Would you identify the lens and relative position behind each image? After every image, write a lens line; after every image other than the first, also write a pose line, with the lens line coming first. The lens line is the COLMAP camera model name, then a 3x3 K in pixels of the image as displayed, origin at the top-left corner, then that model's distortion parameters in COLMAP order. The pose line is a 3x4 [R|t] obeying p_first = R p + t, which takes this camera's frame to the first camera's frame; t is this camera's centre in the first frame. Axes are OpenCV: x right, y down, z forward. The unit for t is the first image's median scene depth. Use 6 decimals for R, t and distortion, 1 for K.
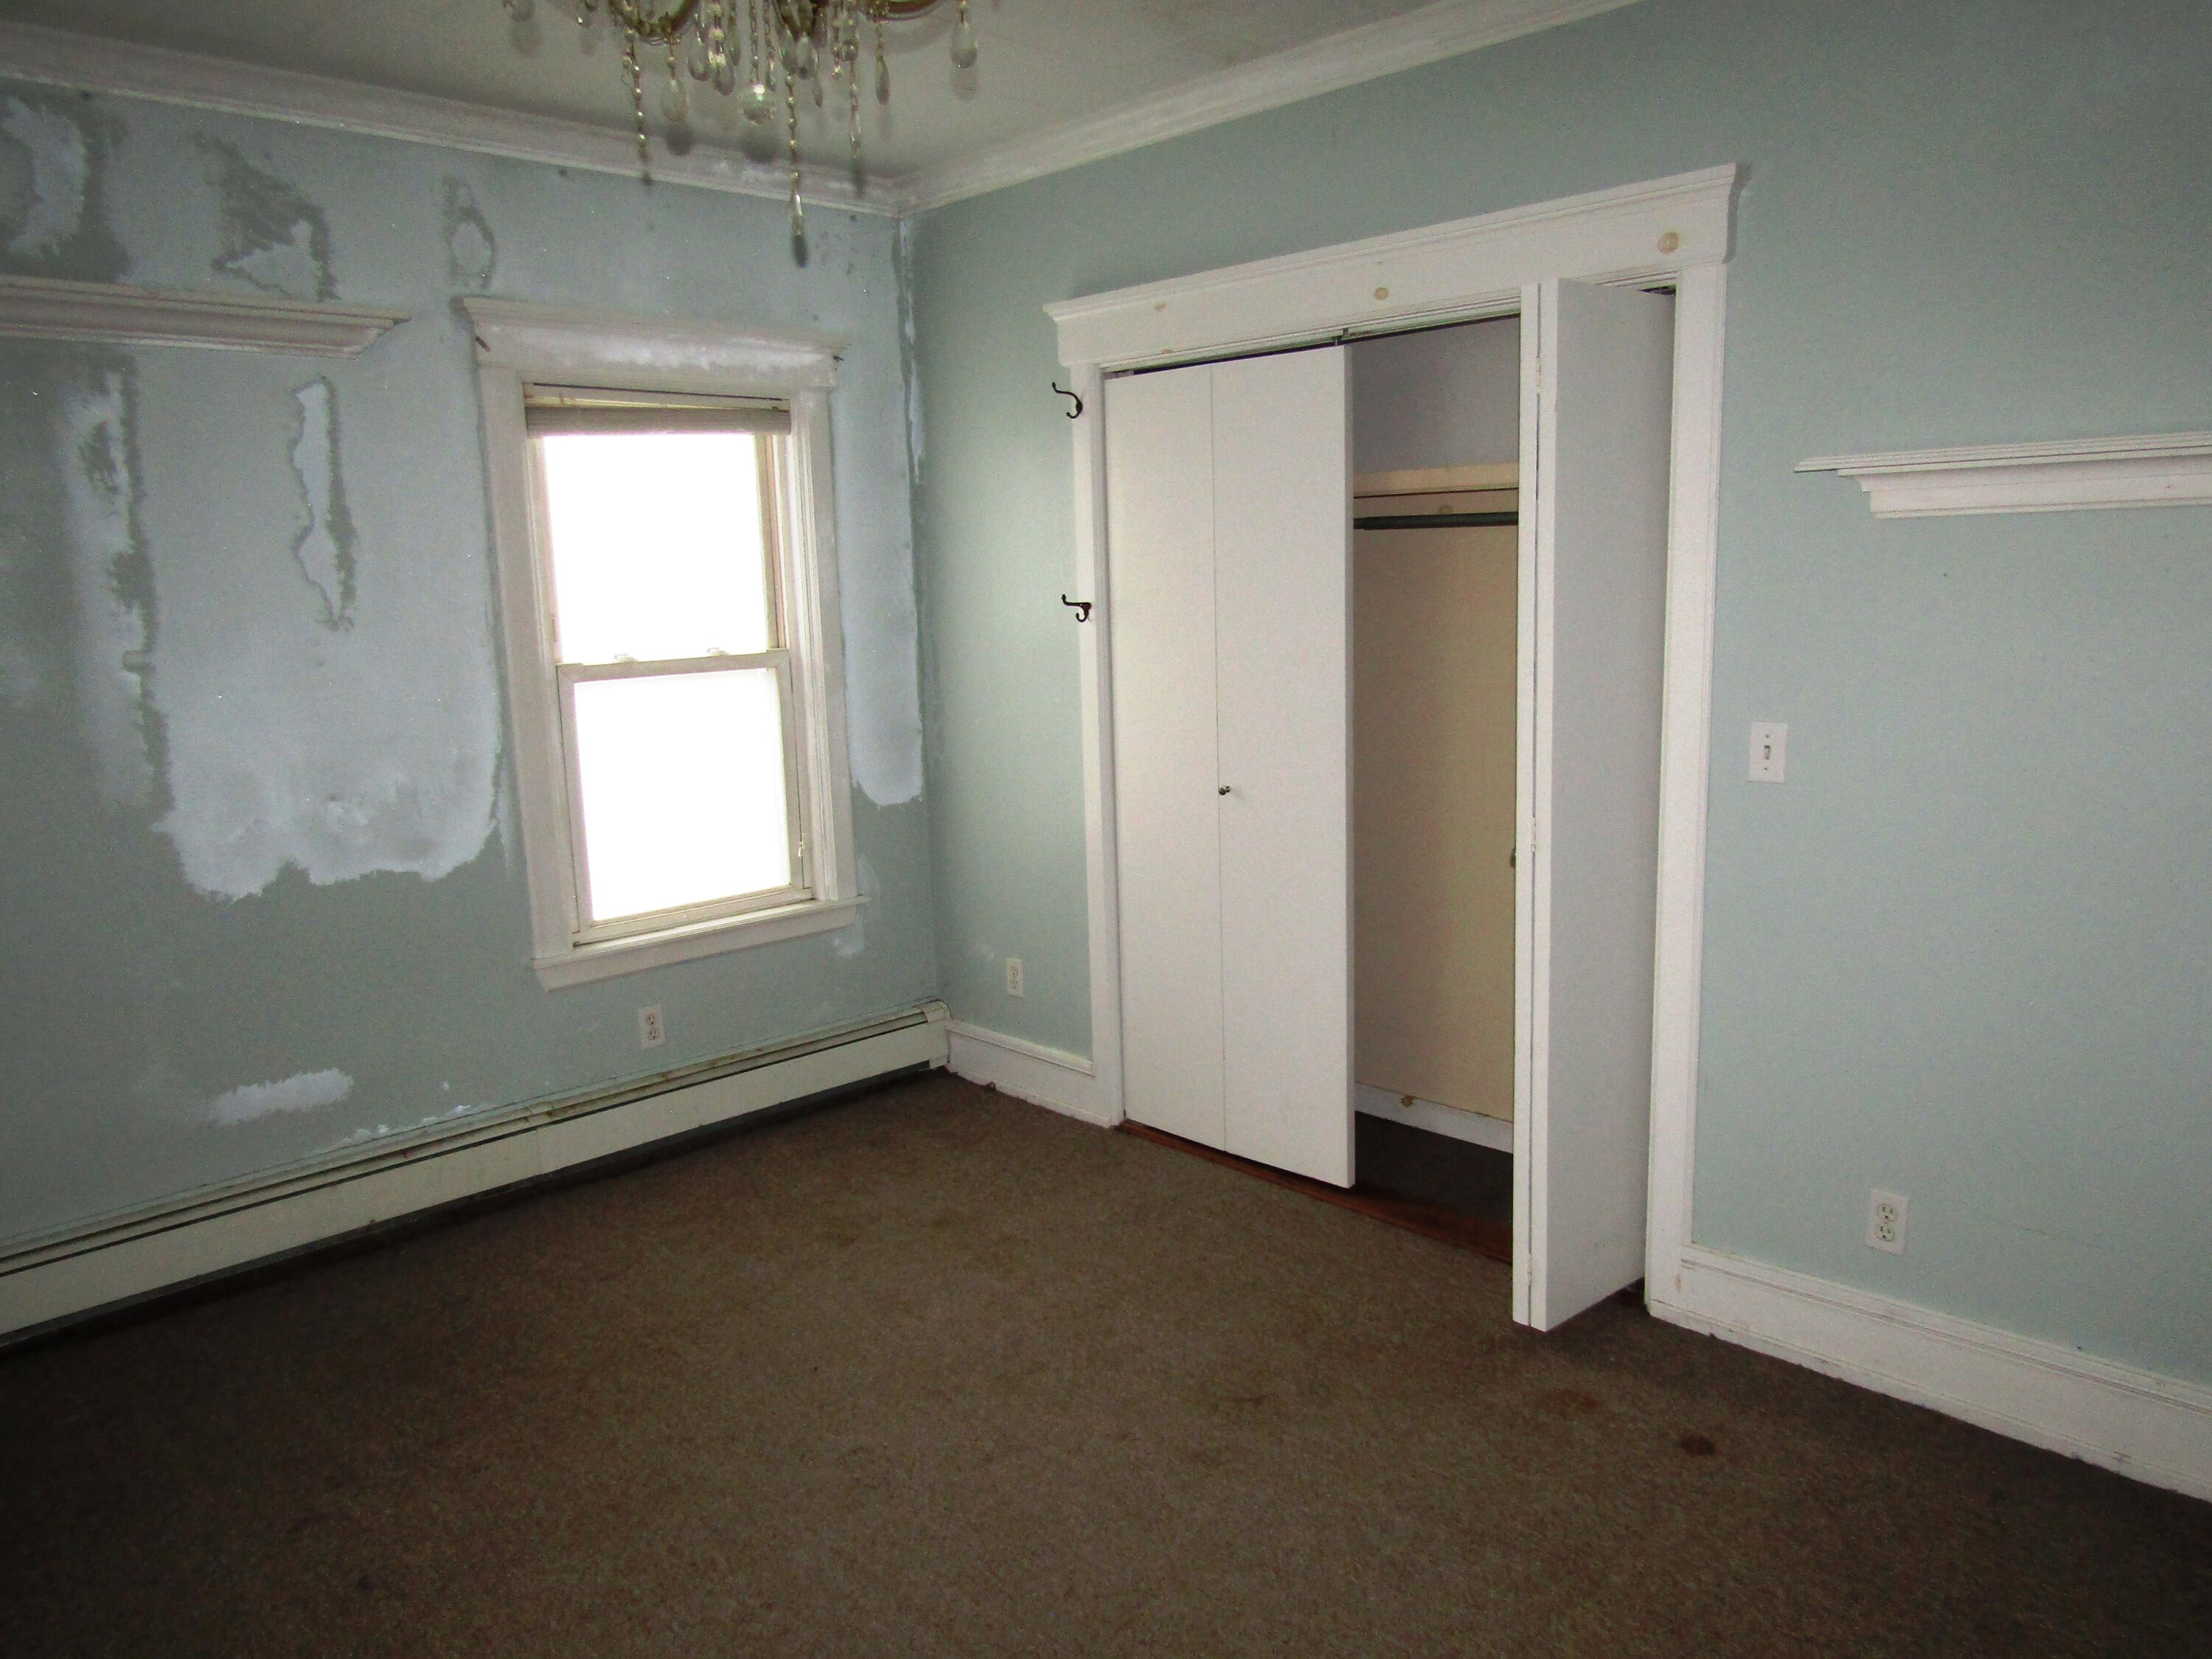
lens RADIAL K [[1582.0, 0, 1113.0], [0, 1582.0, 835.5], [0, 0, 1]] dist [-0.004674, -0.001896]
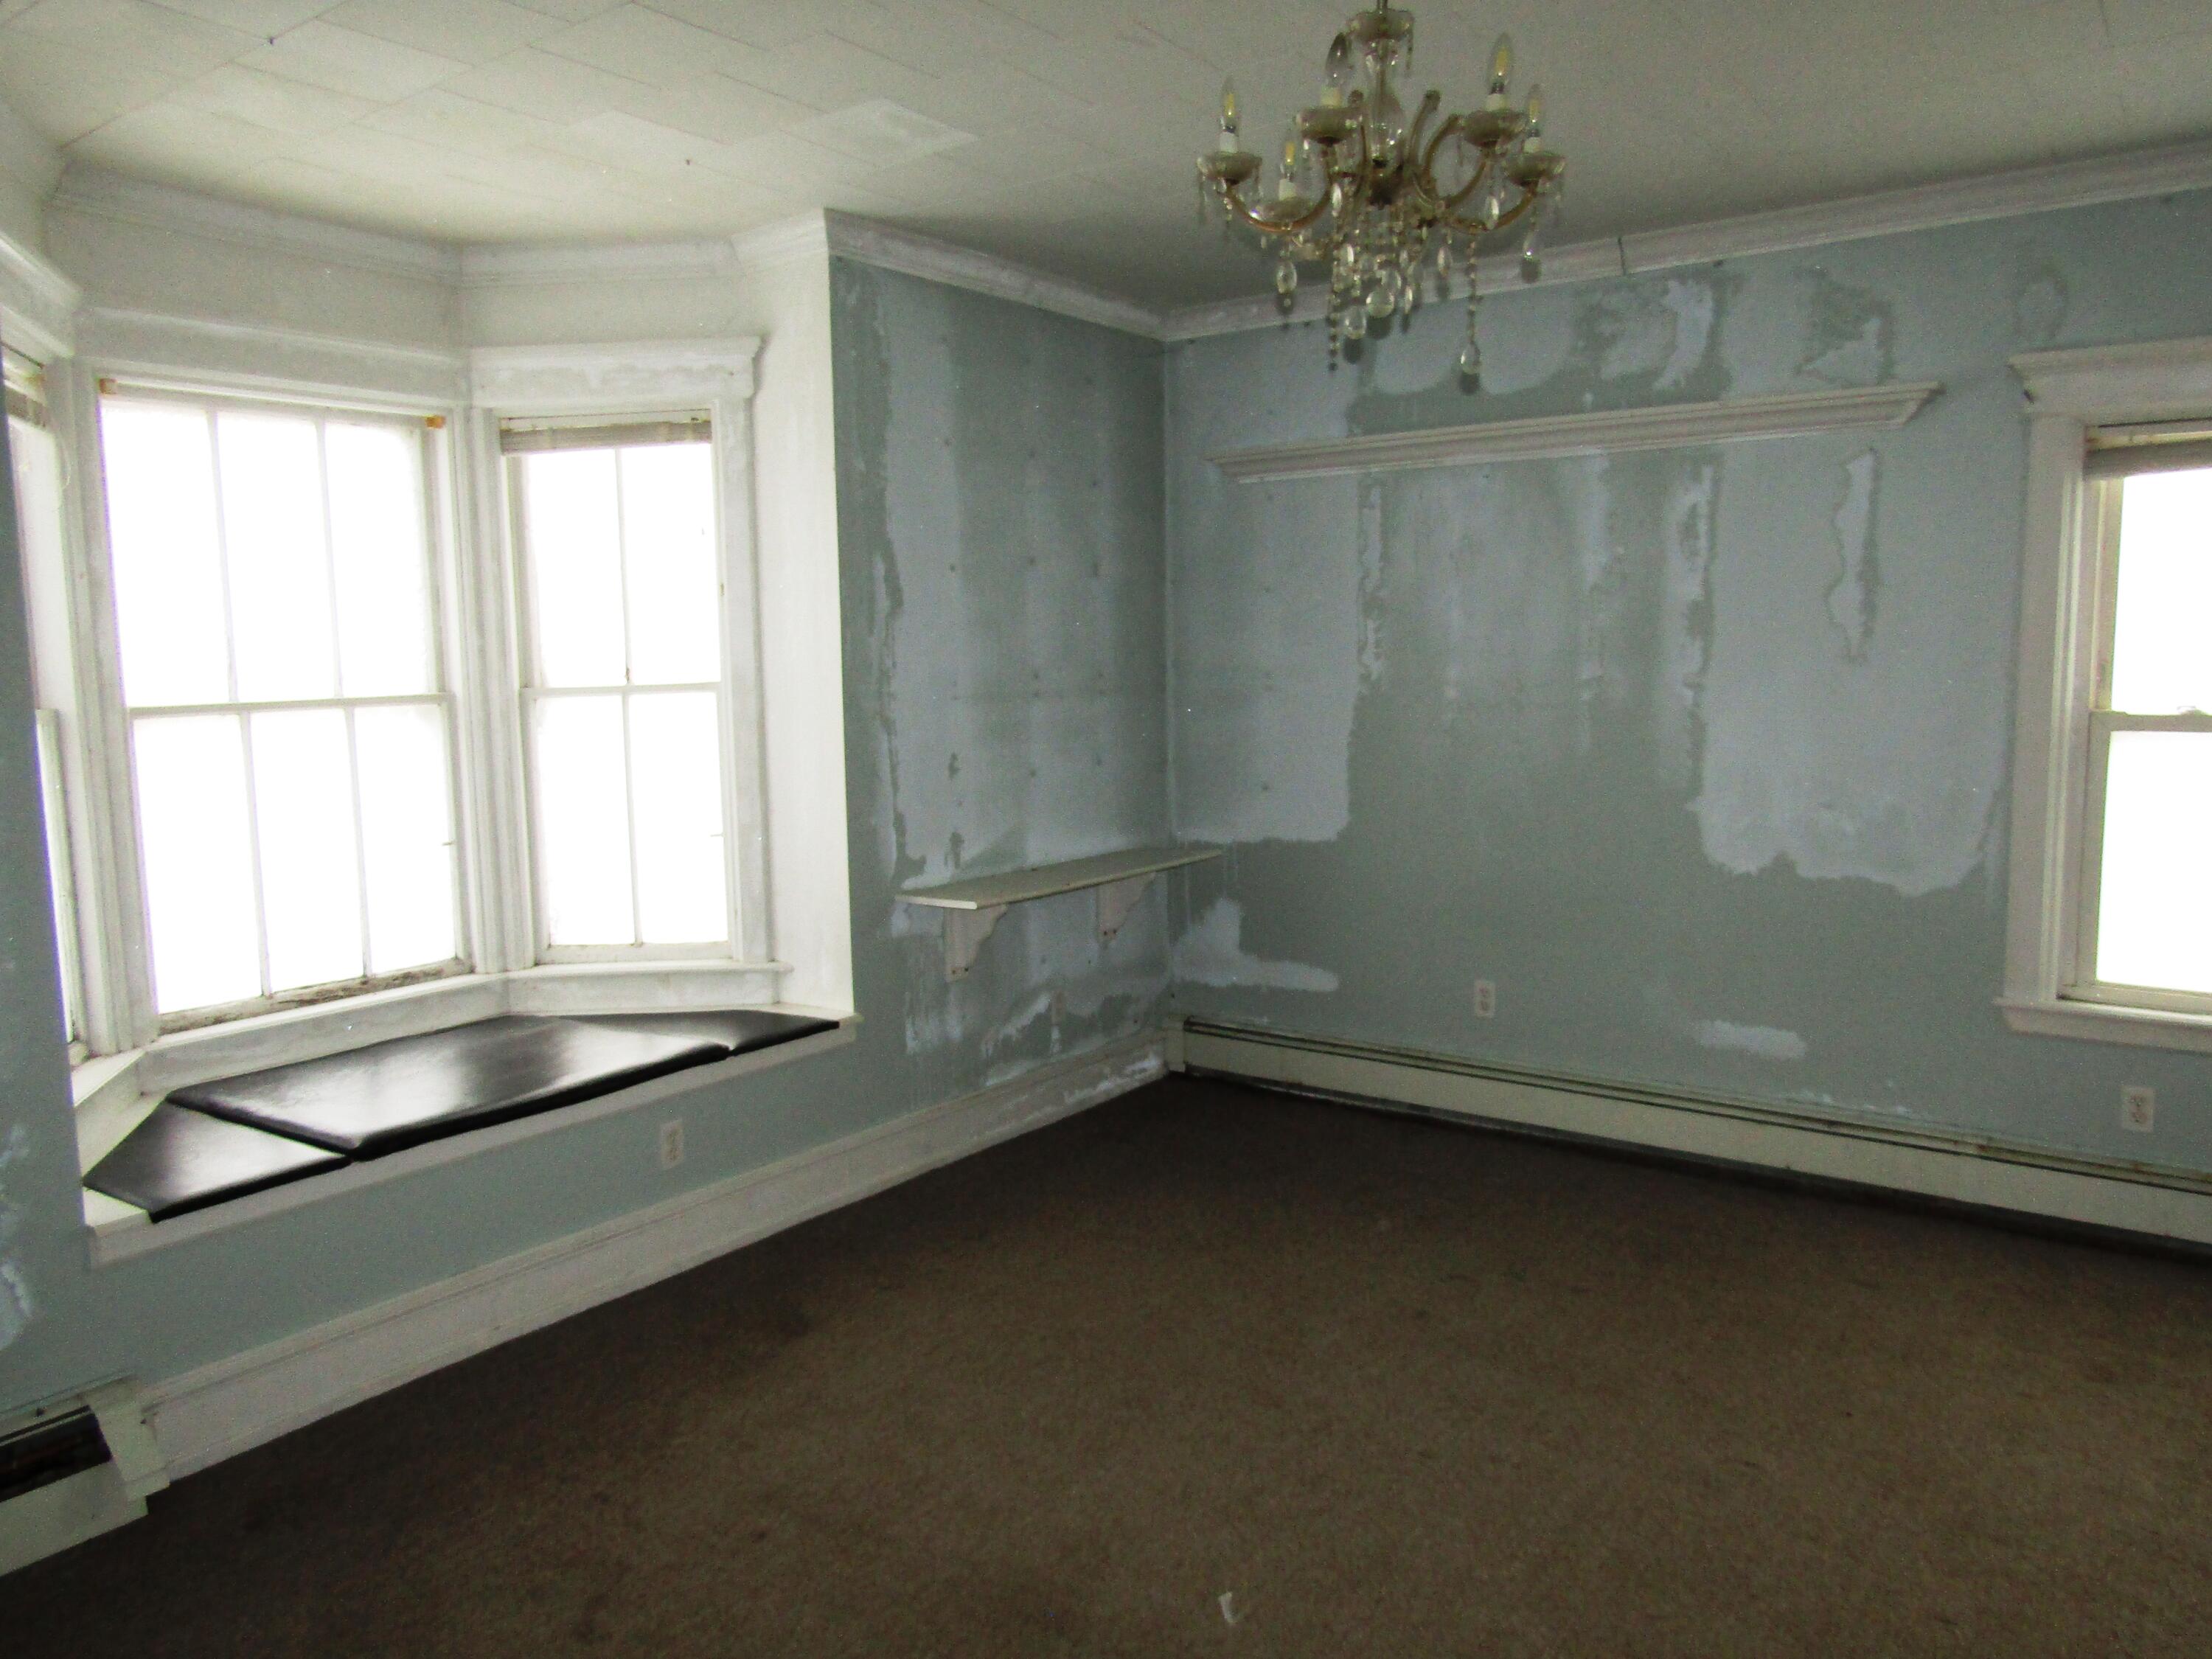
lens RADIAL K [[1582.0, 0, 1115.3], [0, 1582.0, 833.9], [0, 0, 1]] dist [-0.004674, -0.001896]
pose [[0.164011, 0.144819, -0.975770, 0.588277], [-0.159974, 0.979976, 0.118554, -0.060364], [0.973401, 0.136654, 0.183894, 0.280618]]
